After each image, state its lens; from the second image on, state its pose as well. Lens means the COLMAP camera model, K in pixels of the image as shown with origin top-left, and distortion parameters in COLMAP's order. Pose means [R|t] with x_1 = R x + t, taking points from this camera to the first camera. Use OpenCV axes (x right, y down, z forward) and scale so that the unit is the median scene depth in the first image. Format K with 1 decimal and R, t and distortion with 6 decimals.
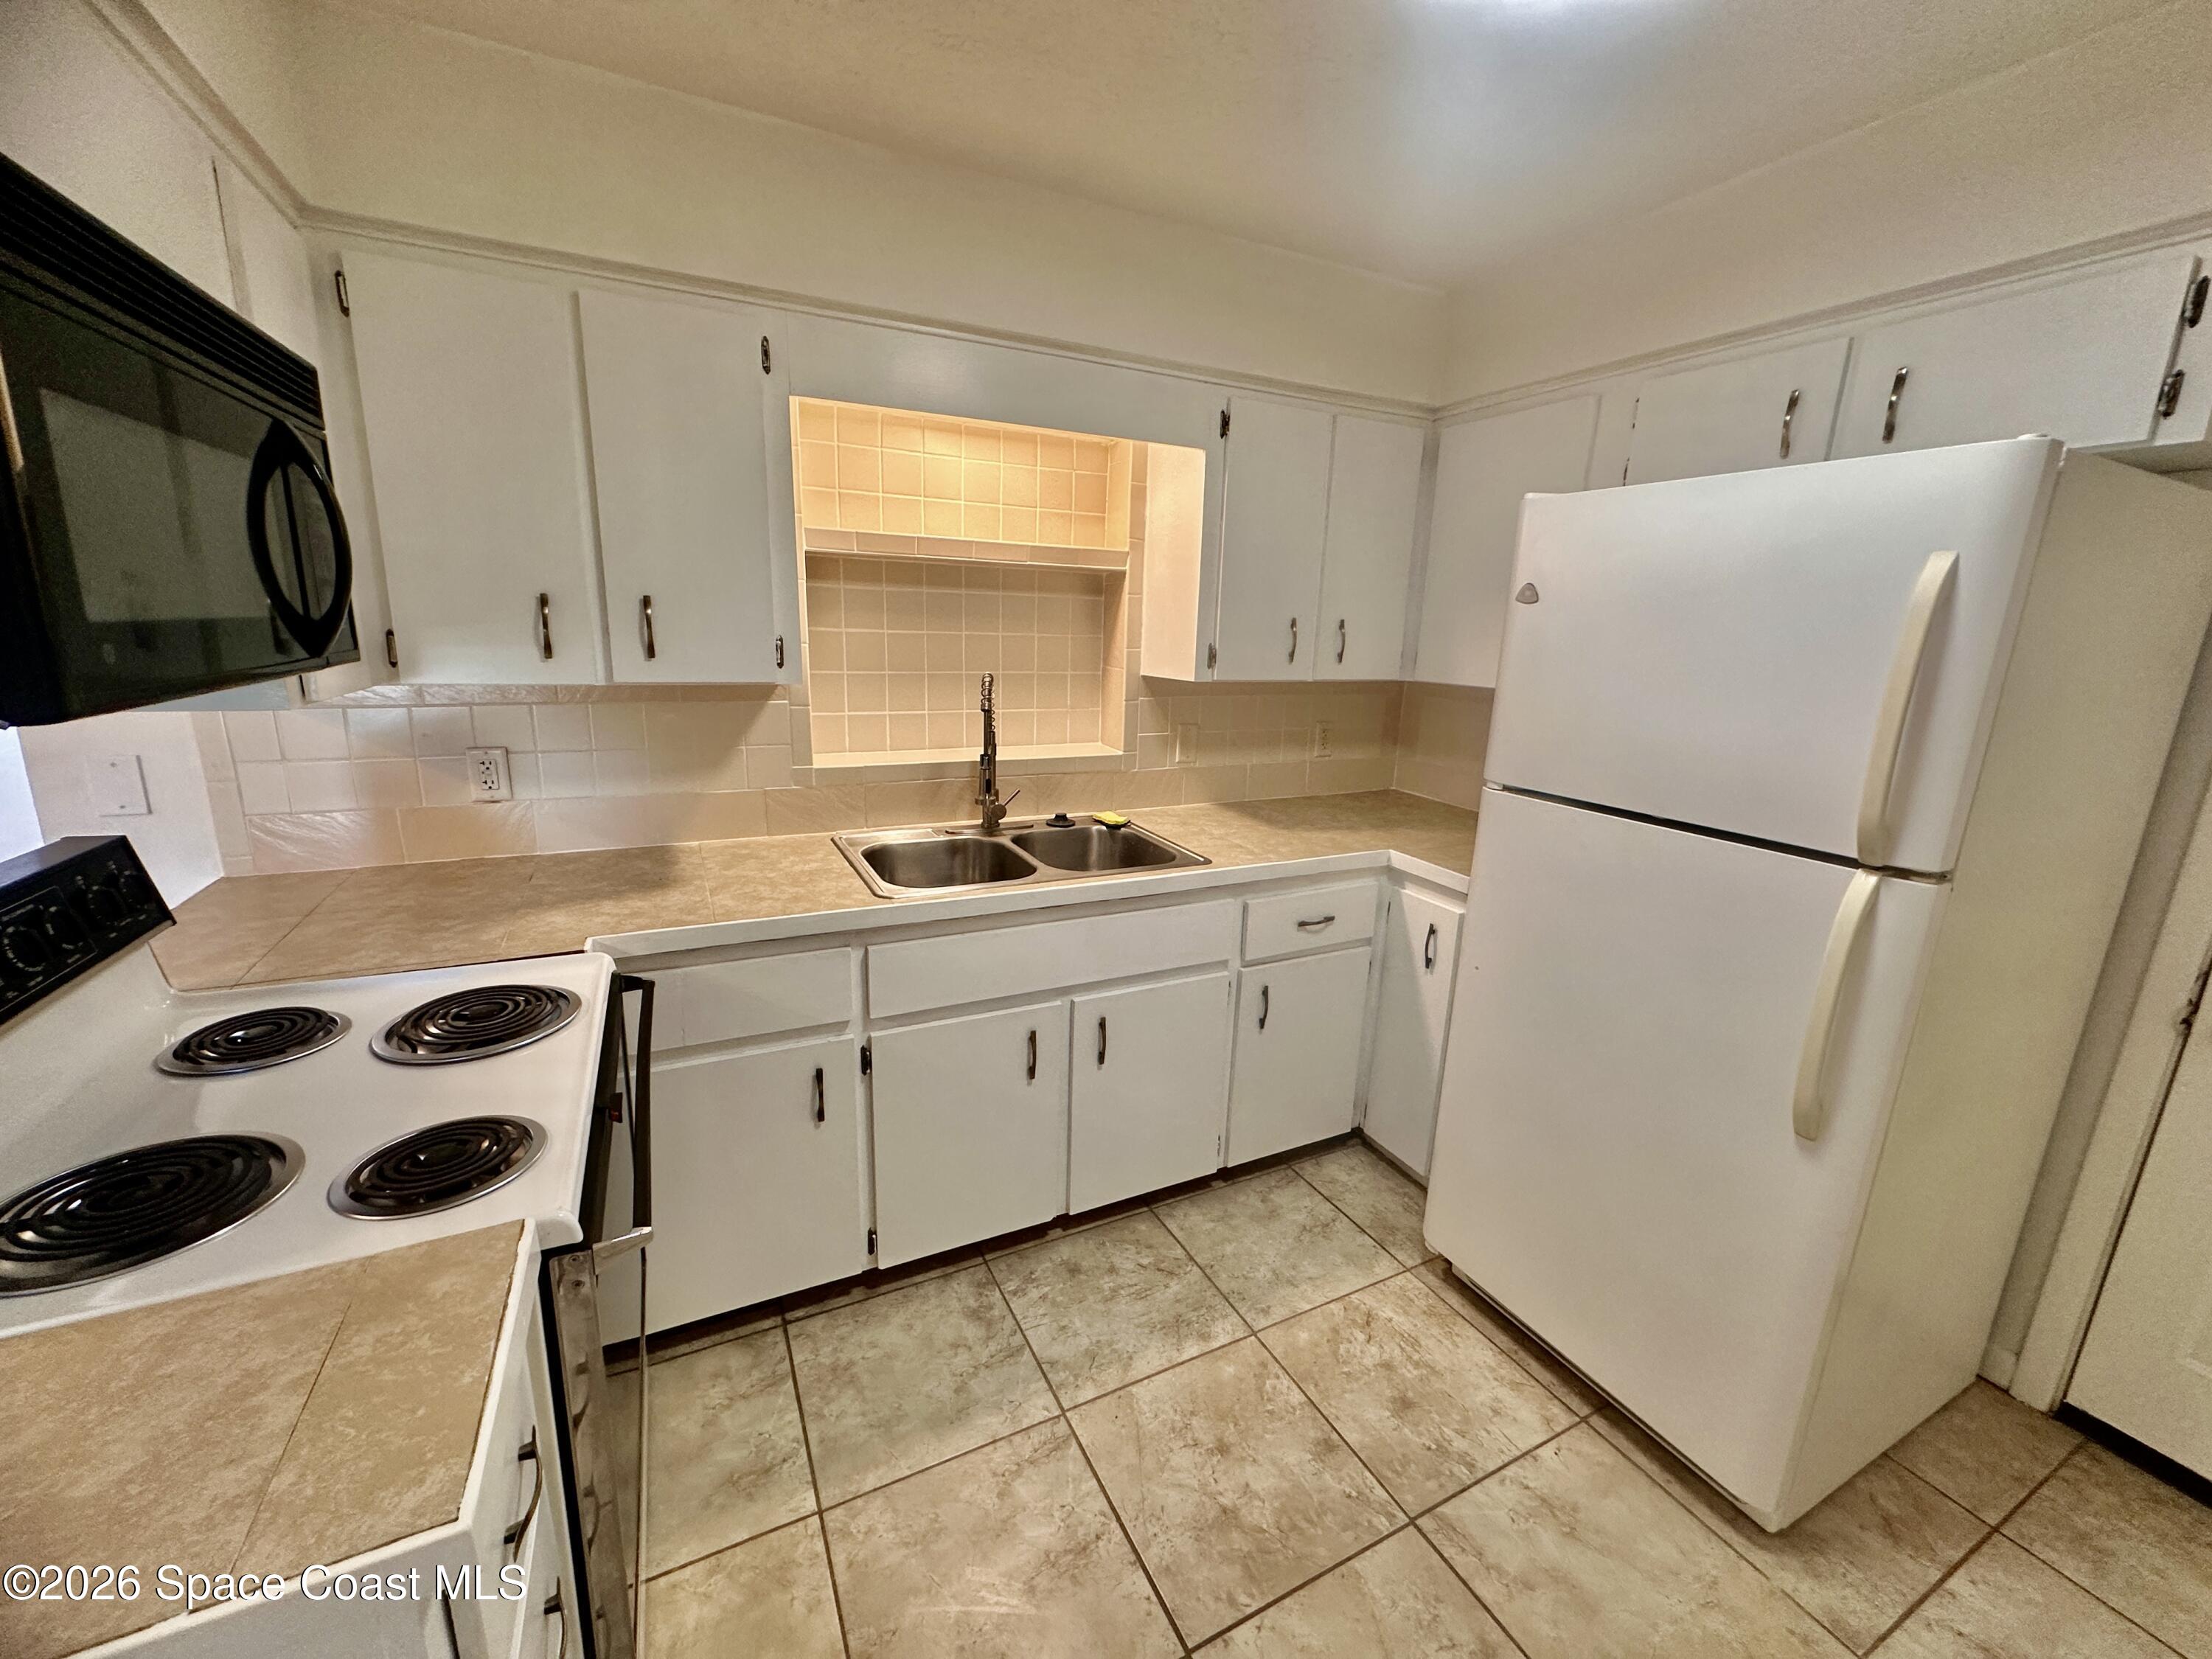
lens RADIAL K [[880.6, 0, 1102.1], [0, 880.6, 826.4], [0, 0, 1]] dist [-0.002120, 0.000300]
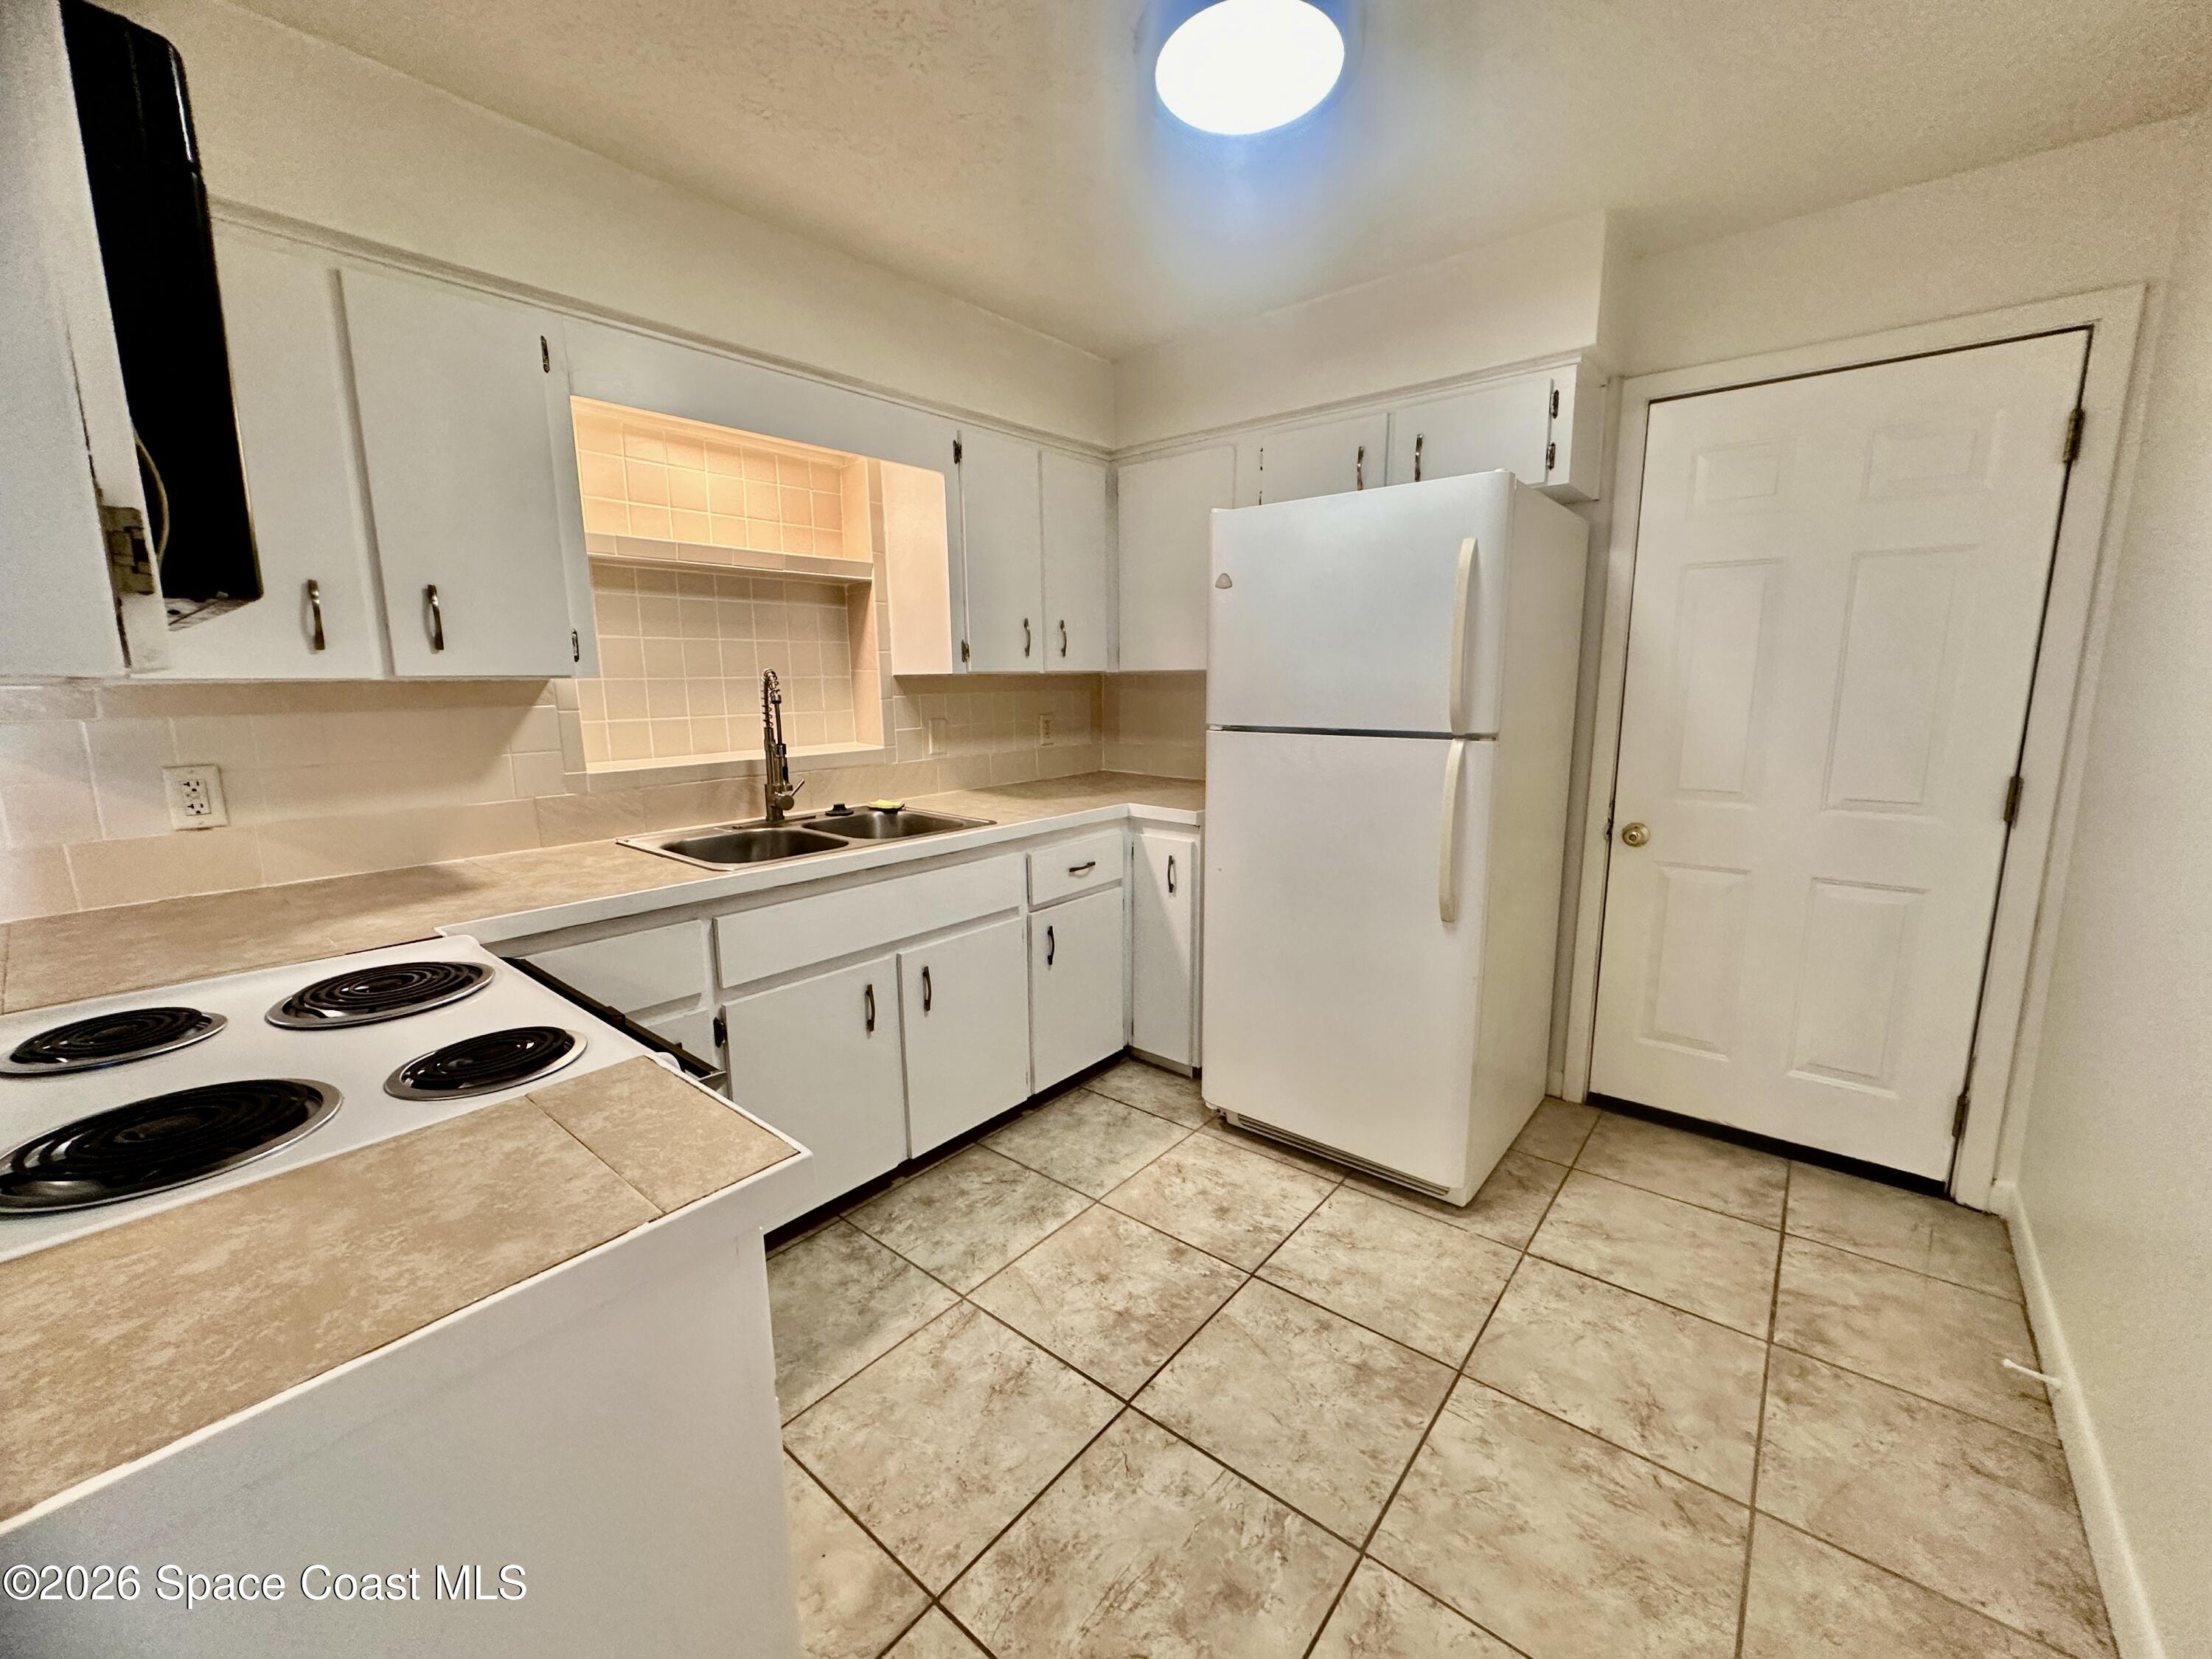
lens RADIAL K [[884.0, 0, 1102.4], [0, 884.0, 827.7], [0, 0, 1]] dist [-0.005912, 0.000070]
pose [[0.915985, -0.107067, 0.386662, -0.214413], [0.128423, 0.991273, -0.029742, 0.108507], [-0.380103, 0.076900, 0.921742, -0.128724]]
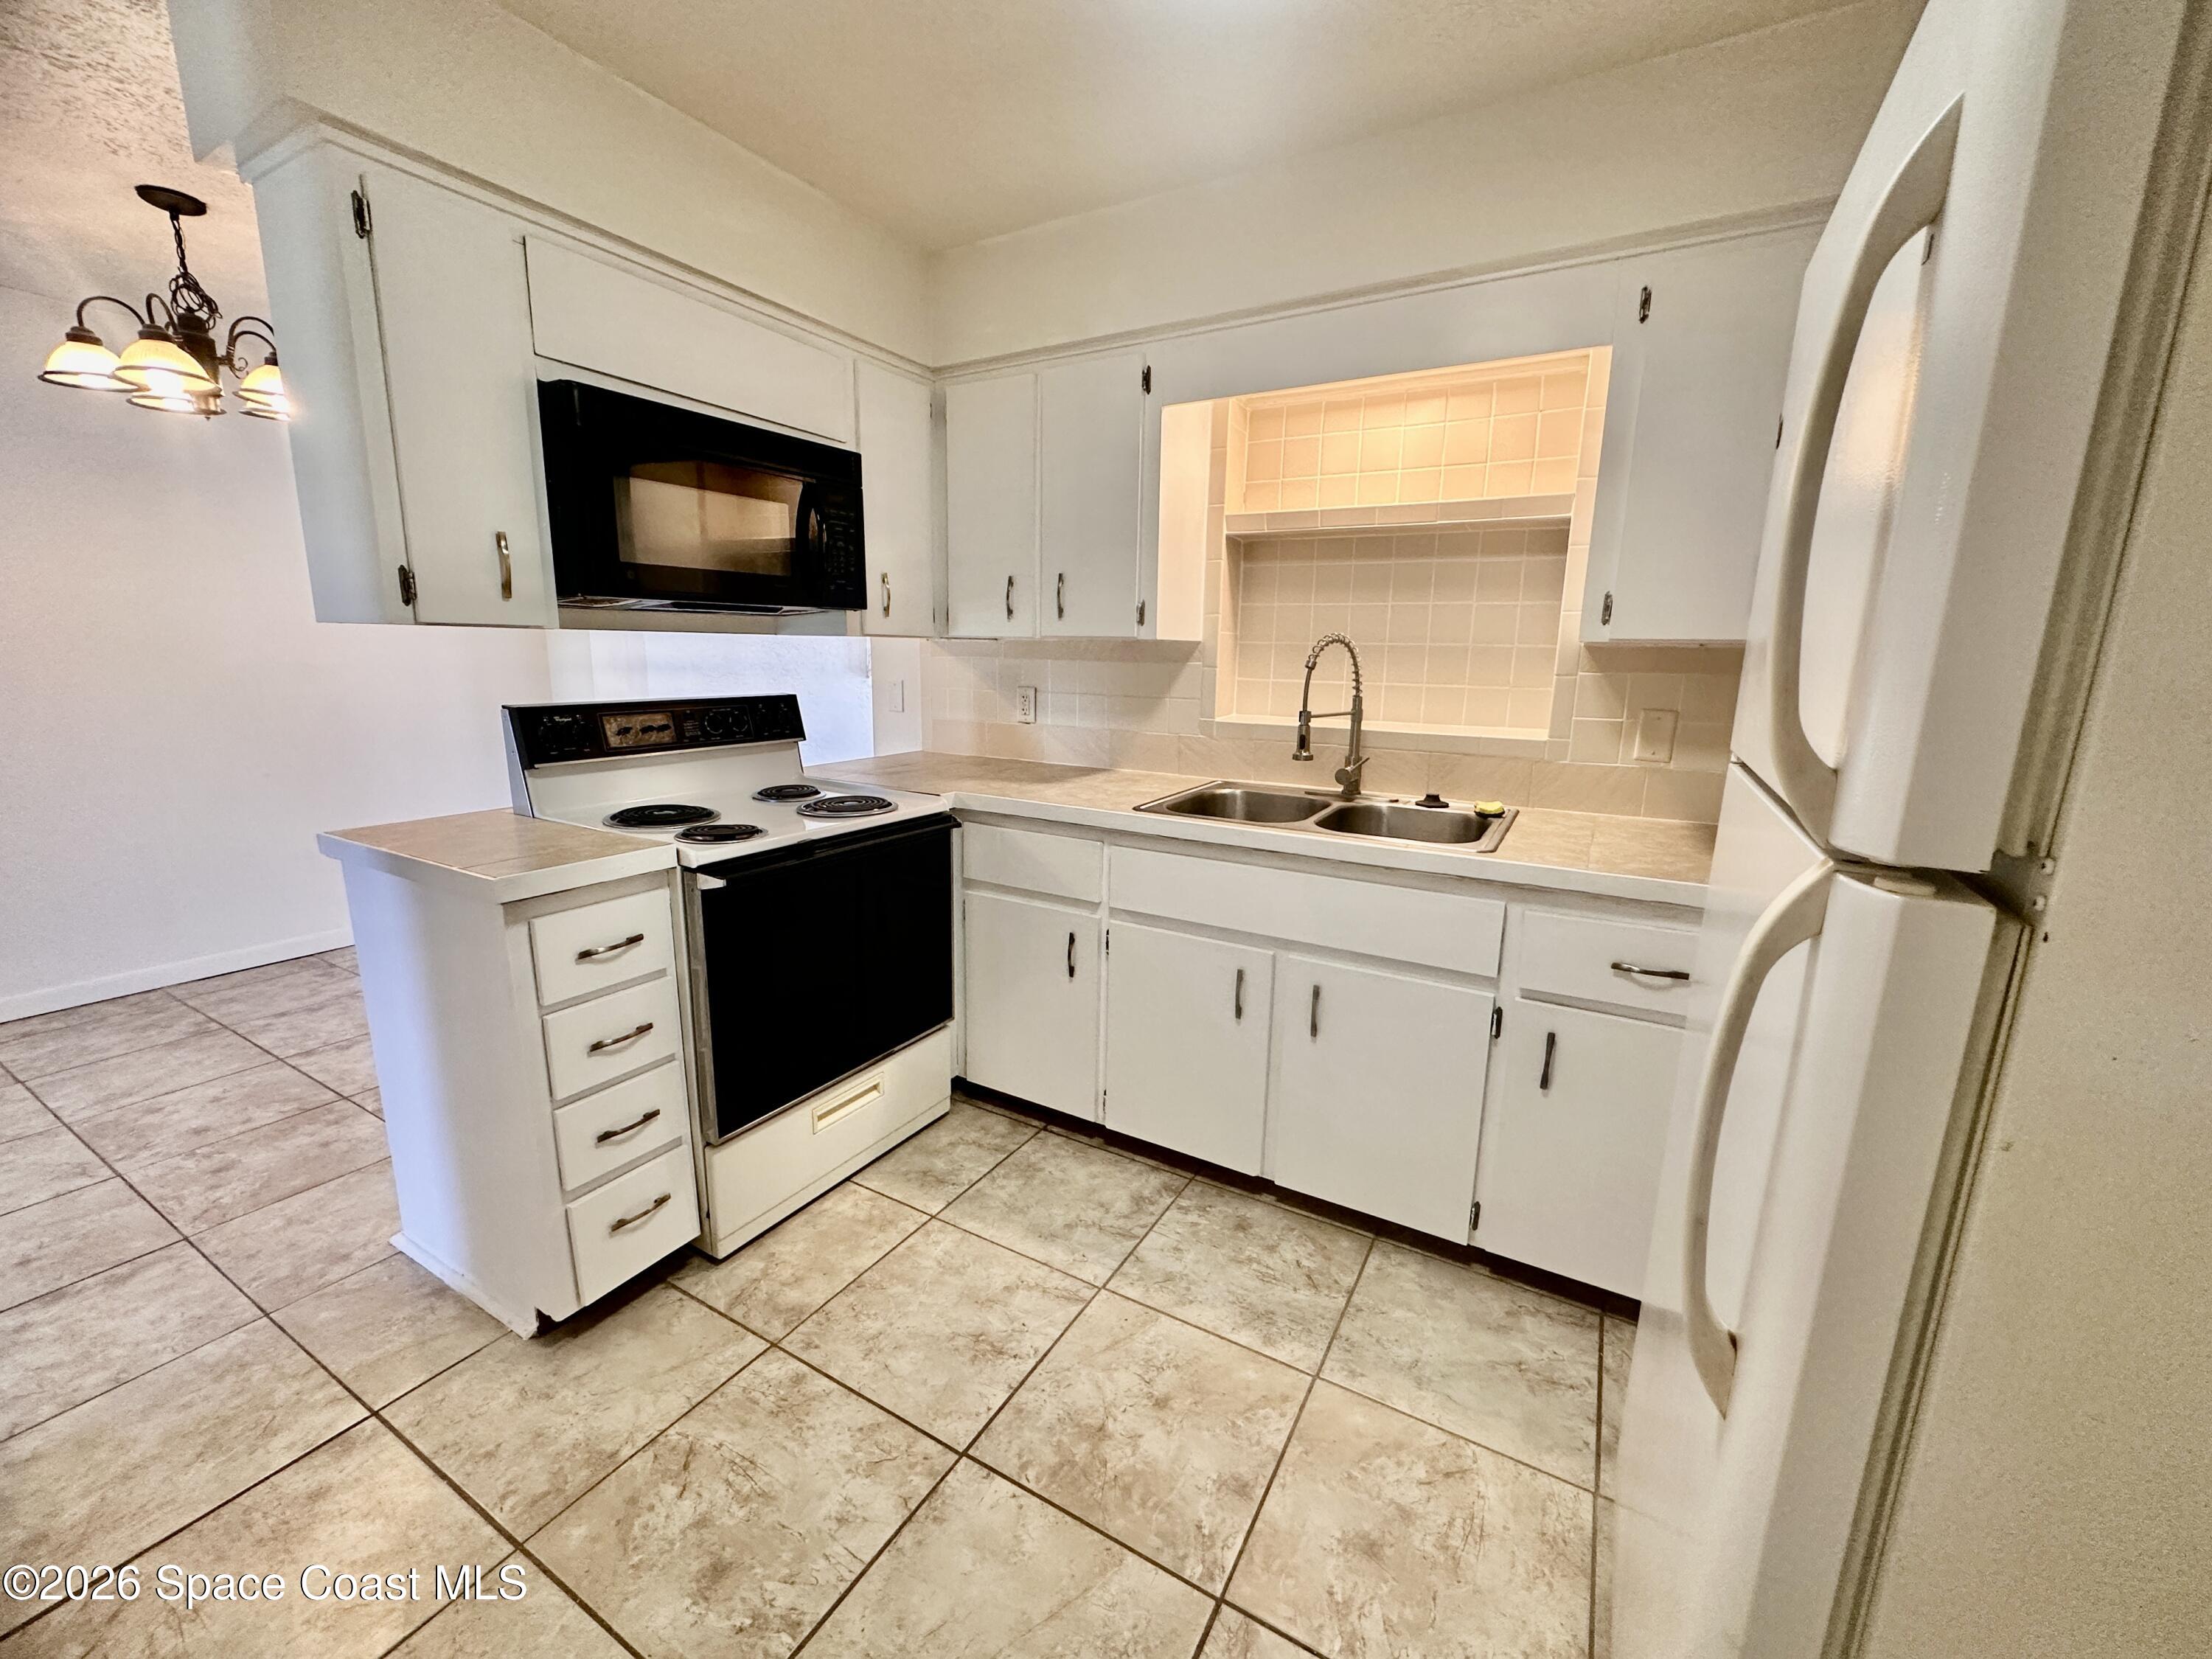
lens RADIAL K [[880.6, 0, 1102.1], [0, 880.6, 826.4], [0, 0, 1]] dist [-0.002120, 0.000300]
pose [[0.548772, 0.144115, -0.823456, 0.647816], [-0.188548, 0.980985, 0.046032, 0.051458], [0.814432, 0.130000, 0.565509, 0.267297]]
